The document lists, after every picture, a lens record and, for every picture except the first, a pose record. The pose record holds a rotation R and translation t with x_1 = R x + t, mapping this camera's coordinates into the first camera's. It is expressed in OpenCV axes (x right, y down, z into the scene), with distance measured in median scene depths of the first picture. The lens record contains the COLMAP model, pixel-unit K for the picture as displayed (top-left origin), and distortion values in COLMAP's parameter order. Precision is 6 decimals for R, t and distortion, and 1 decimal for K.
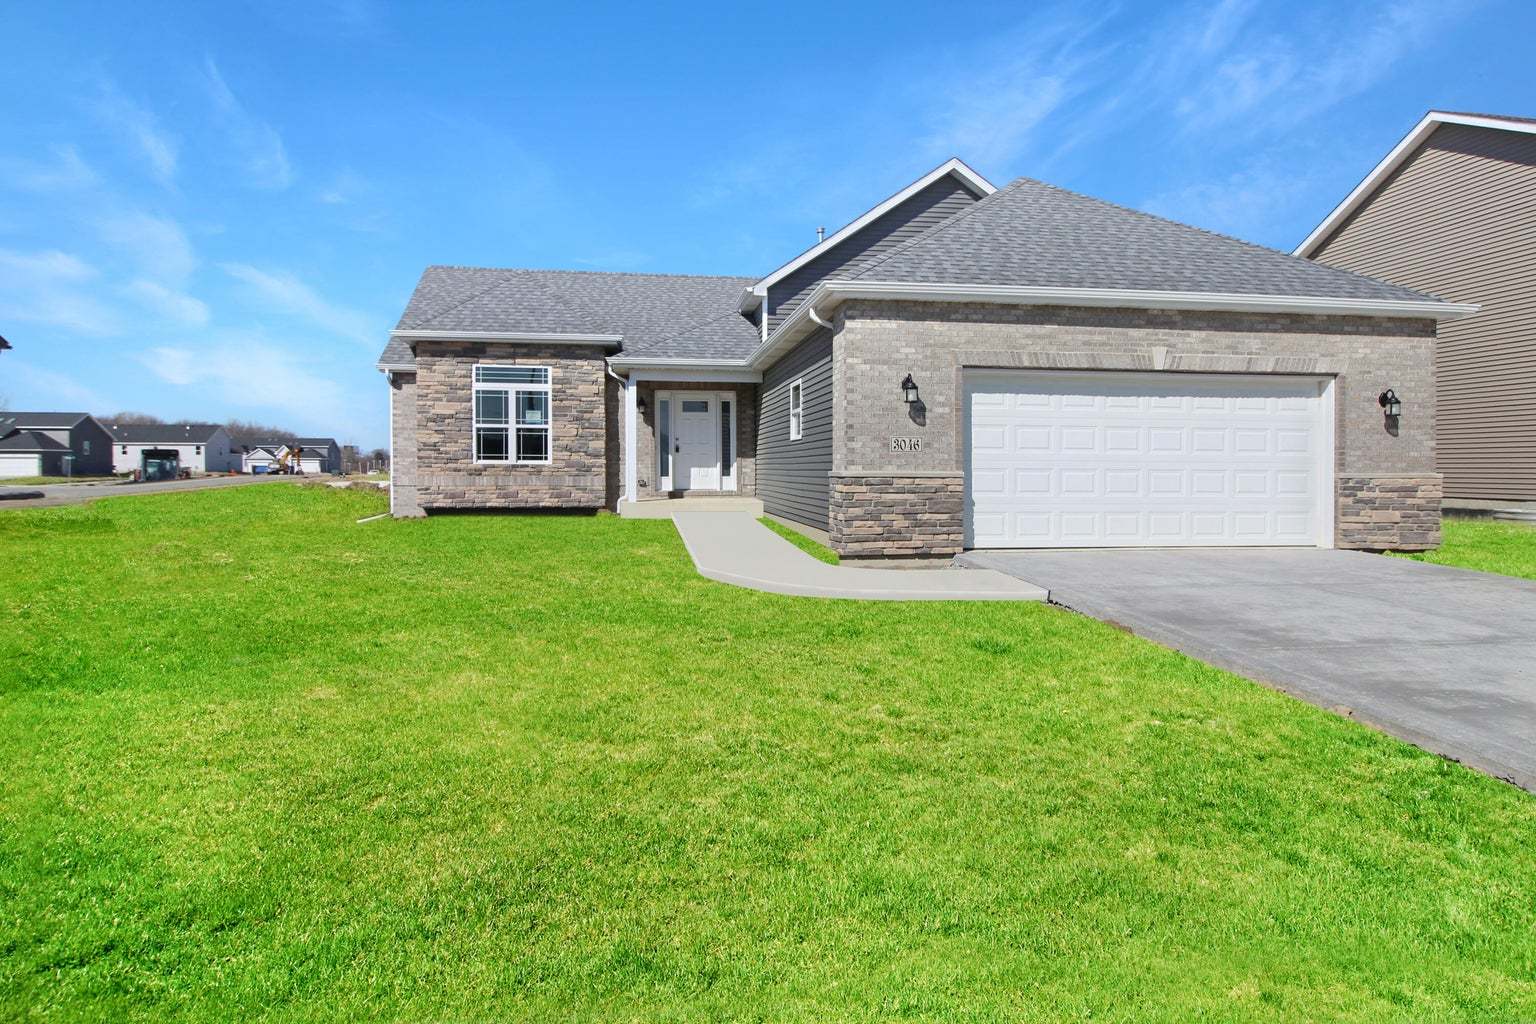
lens RADIAL K [[941.3, 0, 768.3], [0, 941.3, 511.9], [0, 0, 1]] dist [0.006610, 0.000648]
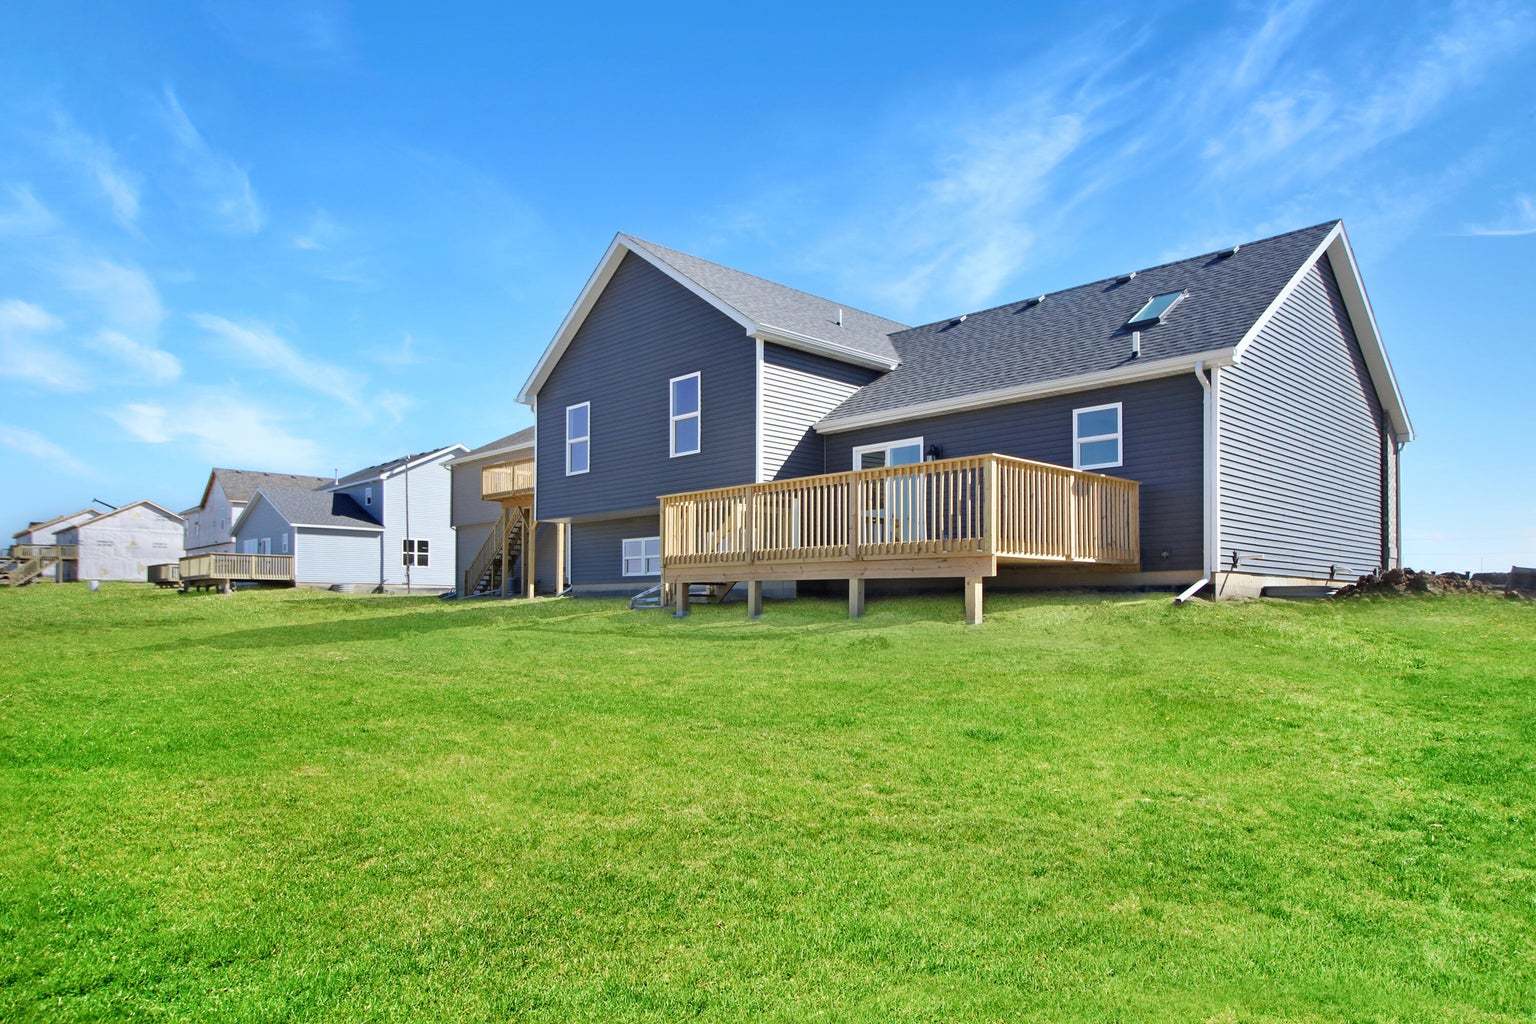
lens RADIAL K [[972.9, 0, 767.7], [0, 972.9, 512.0], [0, 0, 1]] dist [0.006868, 0.000909]
pose [[0.999885, 0.015100, 0.001276, 0.003884], [-0.015153, 0.995270, 0.095956, -0.160807], [0.000179, -0.095964, 0.995385, 0.001020]]
